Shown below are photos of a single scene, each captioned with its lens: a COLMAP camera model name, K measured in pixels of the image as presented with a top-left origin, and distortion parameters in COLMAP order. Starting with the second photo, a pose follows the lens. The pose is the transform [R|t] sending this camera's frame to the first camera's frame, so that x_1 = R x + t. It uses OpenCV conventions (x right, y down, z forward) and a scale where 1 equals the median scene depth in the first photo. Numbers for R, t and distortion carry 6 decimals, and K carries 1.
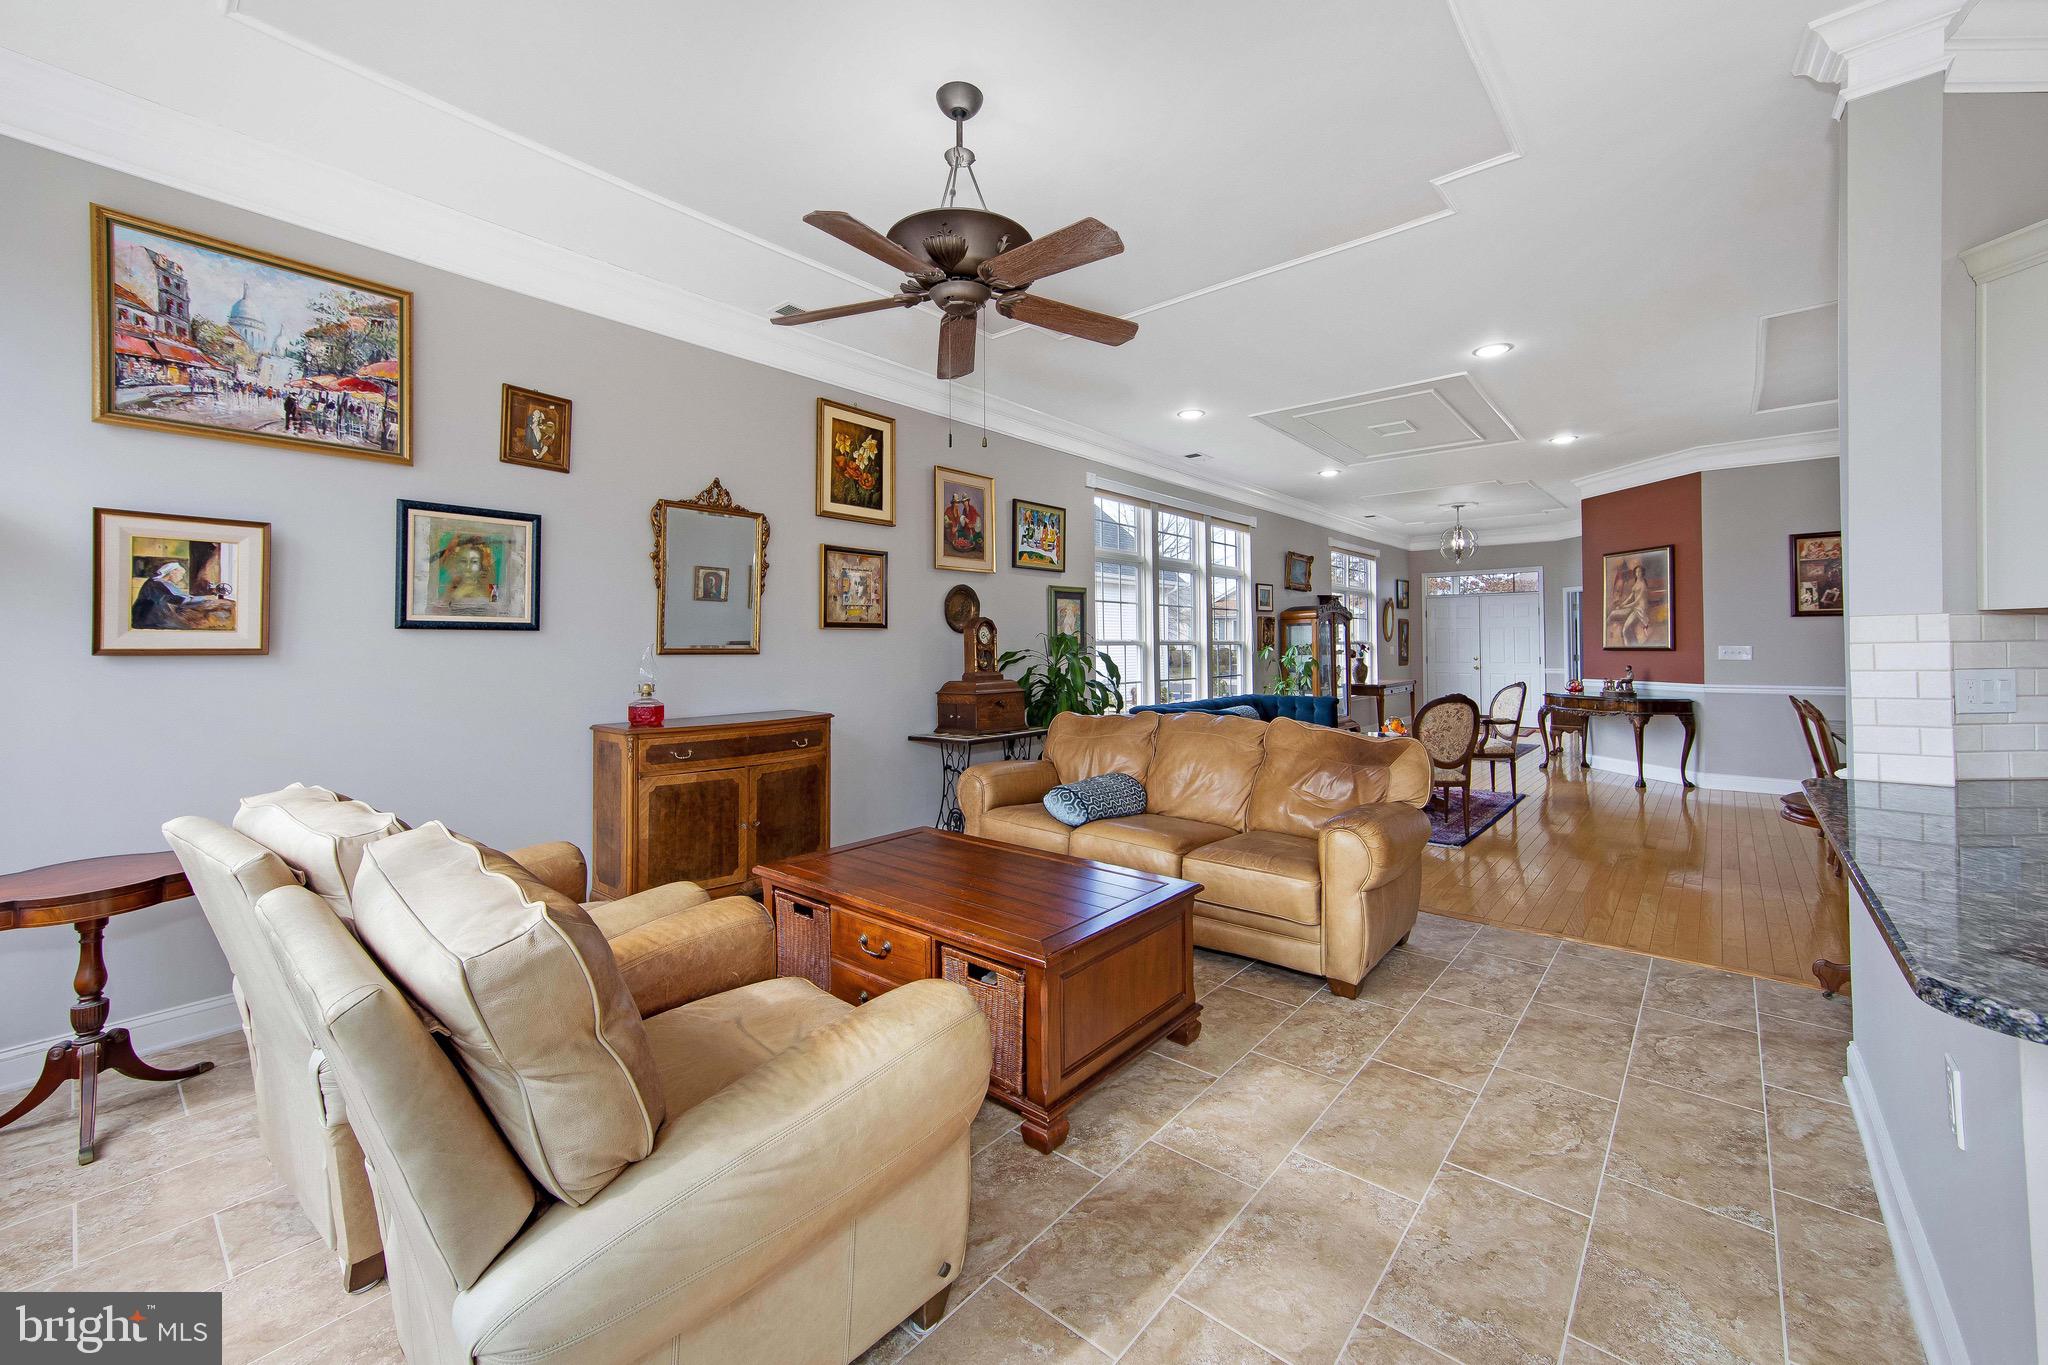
lens RADIAL K [[807.3, 0, 1015.6], [0, 807.3, 633.6], [0, 0, 1]] dist [0.010108, 0.001541]
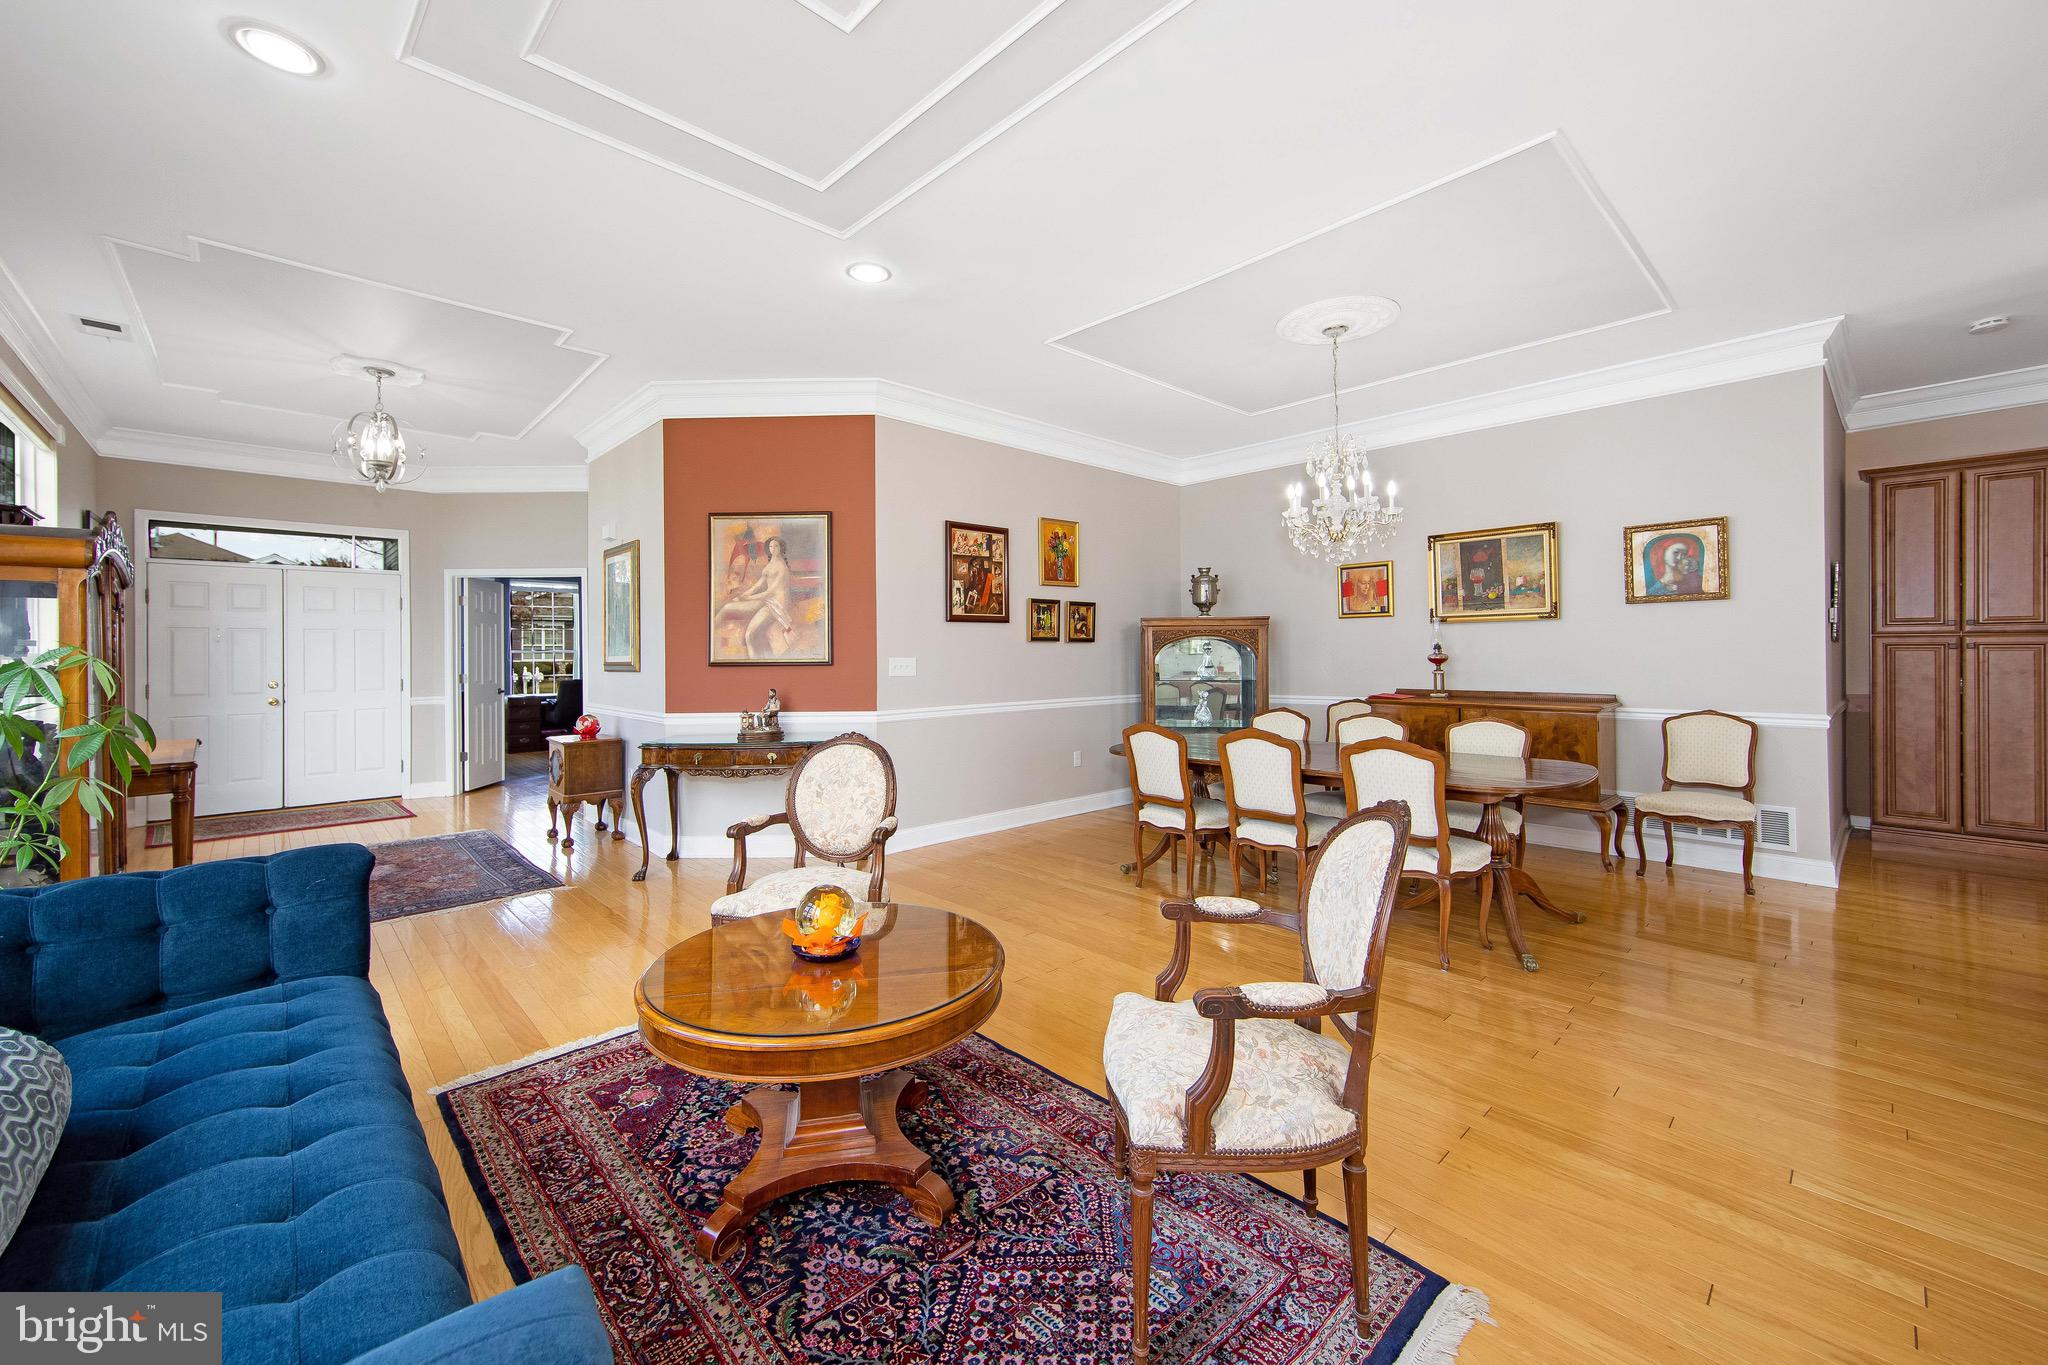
lens RADIAL K [[807.3, 0, 999.9], [0, 807.3, 651.8], [0, 0, 1]] dist [0.010108, 0.001541]
pose [[0.104989, 0.005344, 0.994459, 0.146254], [-0.008562, 0.999953, -0.004469, 0.011587], [-0.994437, -0.008046, 0.105030, 0.806657]]
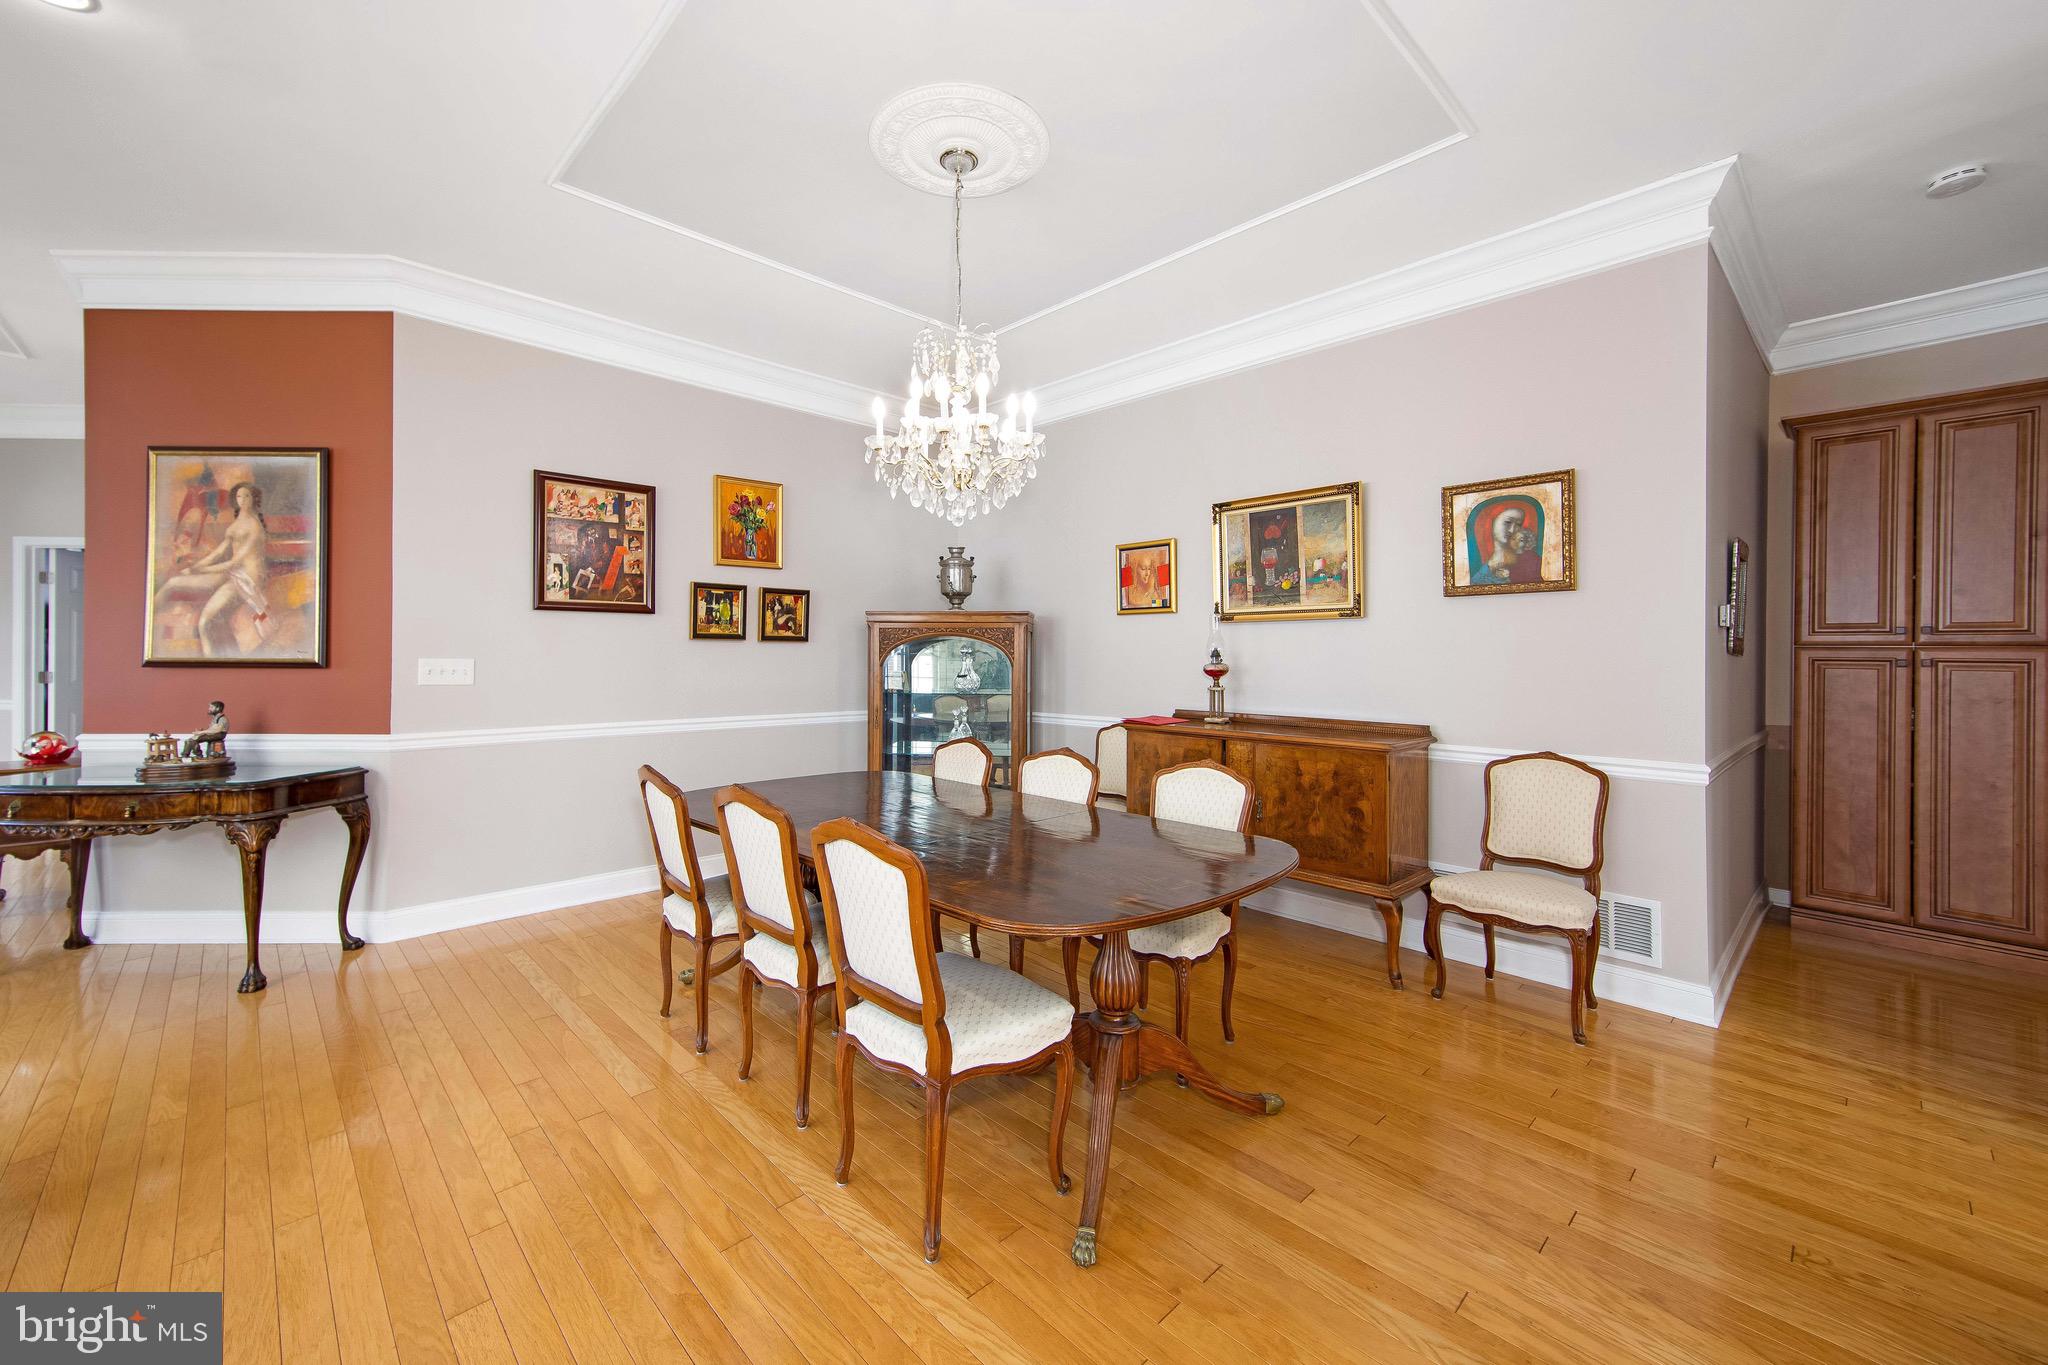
lens RADIAL K [[807.3, 0, 994.8], [0, 807.3, 652.6], [0, 0, 1]] dist [0.010108, 0.001541]
pose [[0.097143, 0.007089, 0.995245, 0.377627], [-0.022494, 0.999735, -0.004925, 0.005290], [-0.995016, -0.021909, 0.097277, 0.572932]]
